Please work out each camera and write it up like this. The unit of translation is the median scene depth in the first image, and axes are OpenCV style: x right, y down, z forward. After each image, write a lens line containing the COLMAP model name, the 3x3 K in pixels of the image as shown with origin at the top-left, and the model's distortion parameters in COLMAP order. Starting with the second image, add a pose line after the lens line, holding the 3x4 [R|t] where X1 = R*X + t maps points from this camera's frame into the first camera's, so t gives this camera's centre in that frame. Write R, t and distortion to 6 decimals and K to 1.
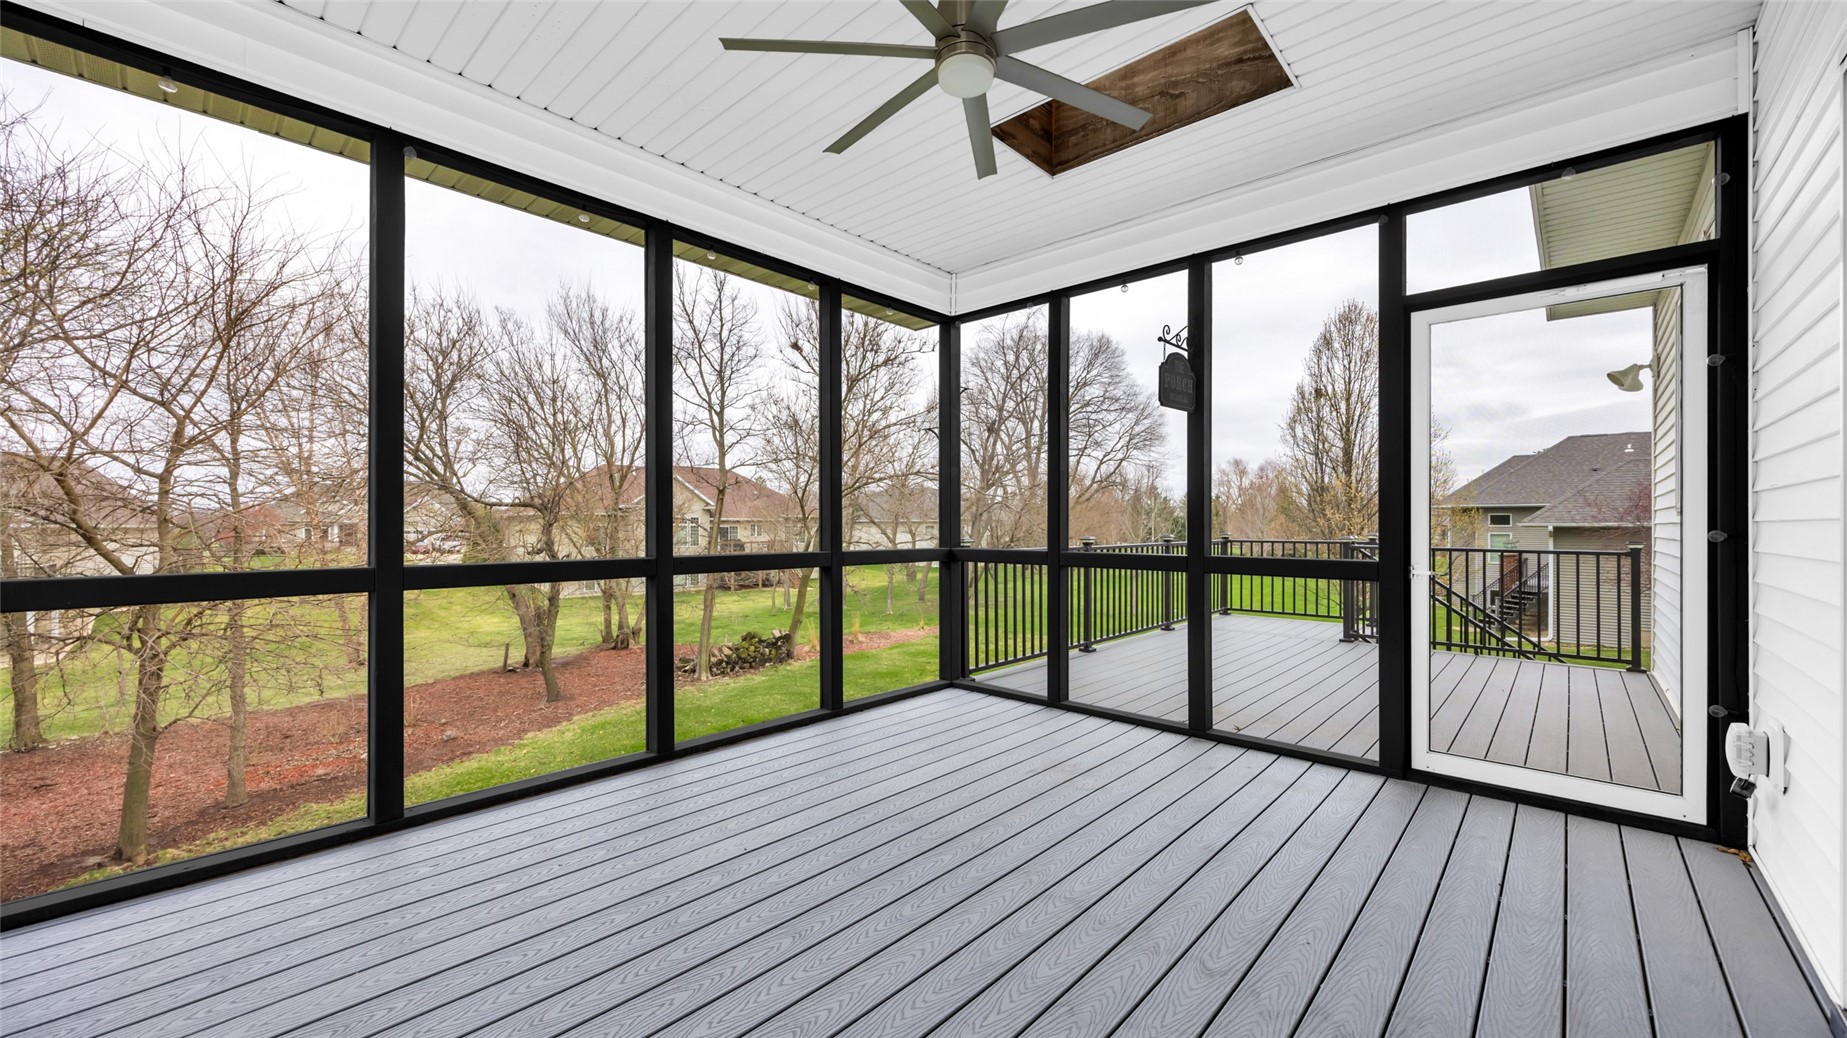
lens RADIAL K [[729.6, 0, 916.3], [0, 729.6, 529.7], [0, 0, 1]] dist [0.008767, 0.000097]
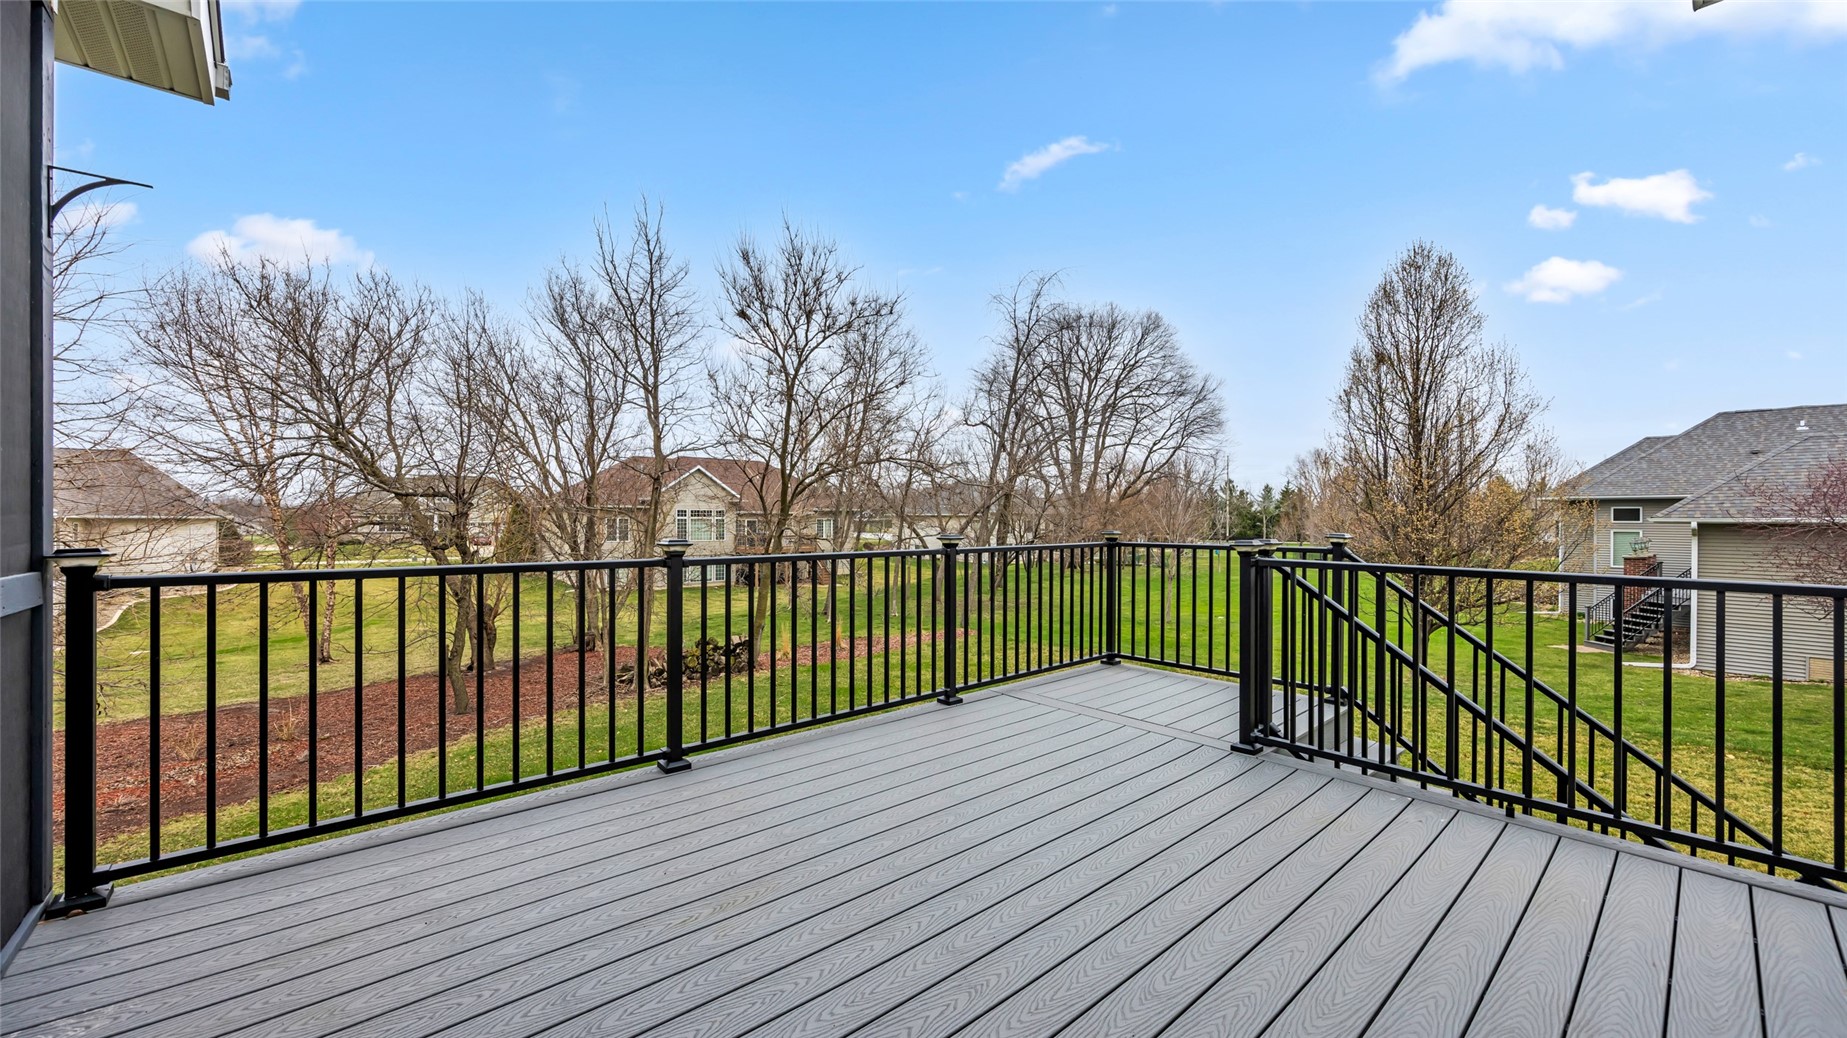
lens RADIAL K [[718.4, 0, 927.2], [0, 718.4, 475.0], [0, 0, 1]] dist [0.079025, -0.052568]
pose [[0.994796, -0.001567, -0.101871, 0.103106], [-0.005168, 0.997818, -0.065820, -0.000461], [0.101752, 0.066004, 0.992618, 0.113509]]
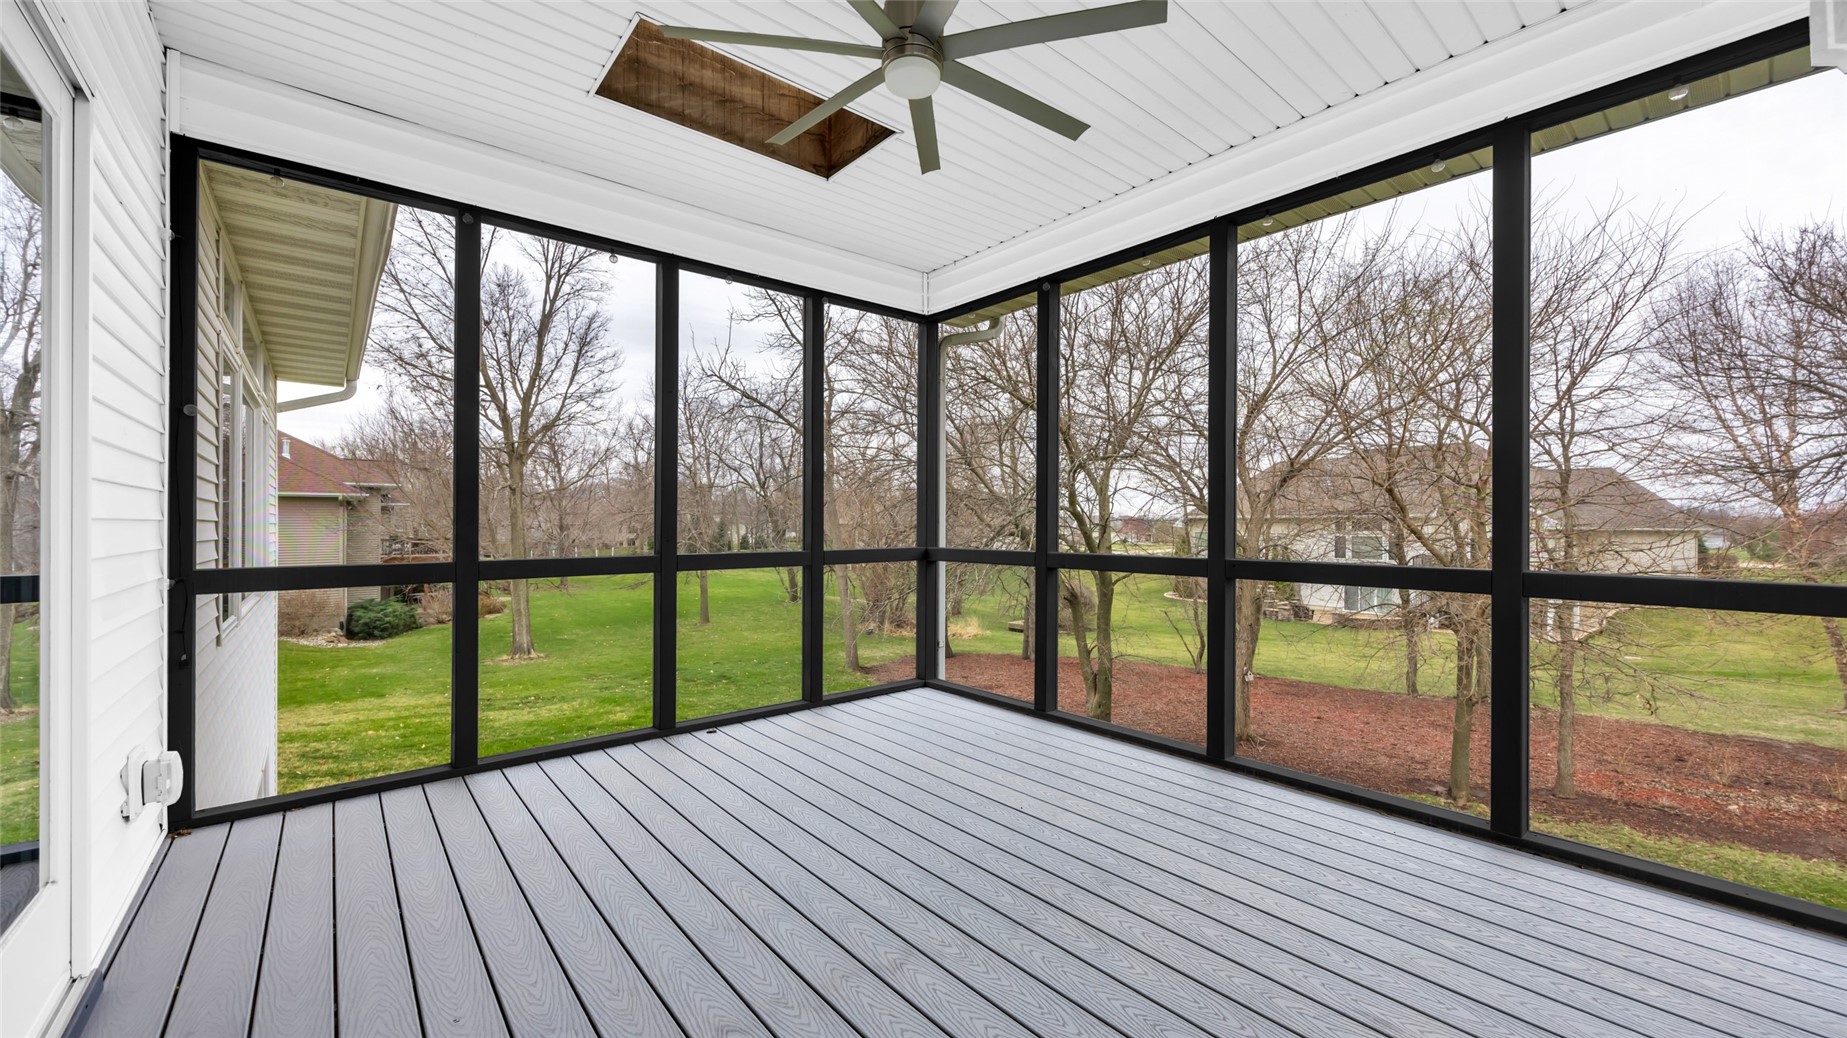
lens RADIAL K [[728.4, 0, 928.1], [0, 728.4, 524.6], [0, 0, 1]] dist [0.001974, 0.000138]
pose [[-0.137467, -0.002055, -0.990504, 0.706126], [-0.011337, 0.999936, -0.000501, -0.002849], [0.990441, 0.011161, -0.137482, 0.776490]]
